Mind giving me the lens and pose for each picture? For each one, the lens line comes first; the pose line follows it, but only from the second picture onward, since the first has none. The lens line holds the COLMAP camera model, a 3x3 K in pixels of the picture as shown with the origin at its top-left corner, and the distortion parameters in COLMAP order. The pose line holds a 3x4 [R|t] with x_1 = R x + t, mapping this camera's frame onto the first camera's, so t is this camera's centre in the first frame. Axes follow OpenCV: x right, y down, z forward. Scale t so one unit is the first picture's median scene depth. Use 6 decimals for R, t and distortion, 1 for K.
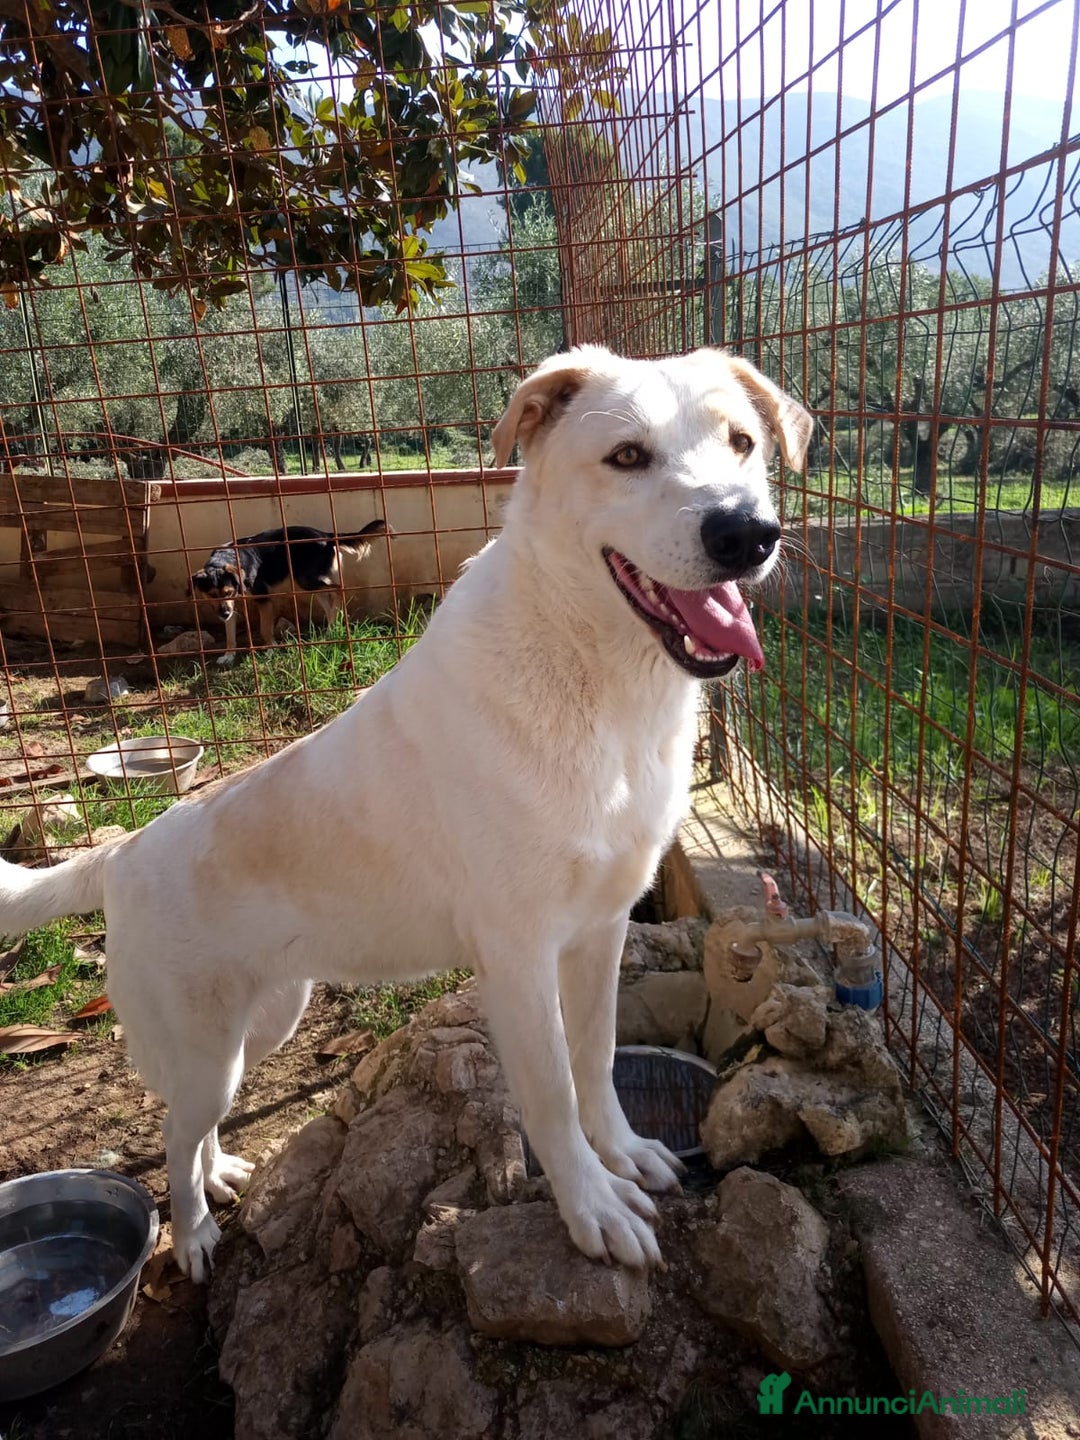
lens RADIAL K [[1095.1, 0, 457.8], [0, 1095.1, 719.9], [0, 0, 1]] dist [0.110041, -0.122940]
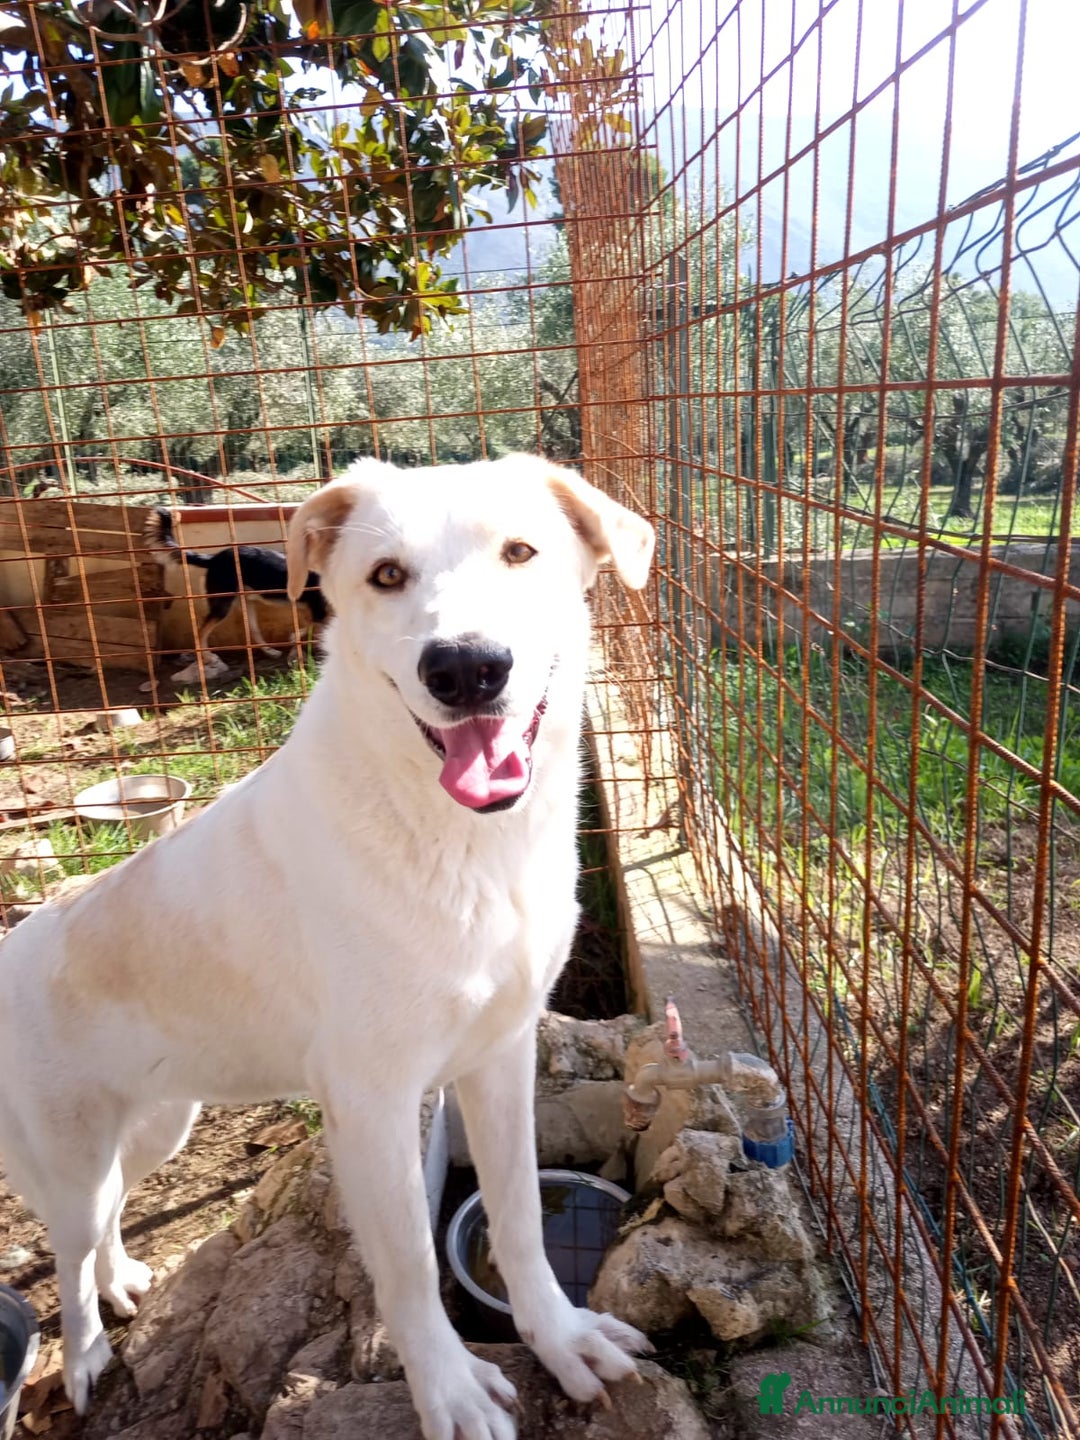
lens RADIAL K [[1063.1, 0, 494.6], [0, 1063.1, 719.1], [0, 0, 1]] dist [0.102167, -0.116795]
pose [[0.999435, 0.006860, -0.032911, 0.094175], [-0.006788, 0.999974, 0.002294, -0.054202], [0.032926, -0.002070, 0.999456, 0.072850]]
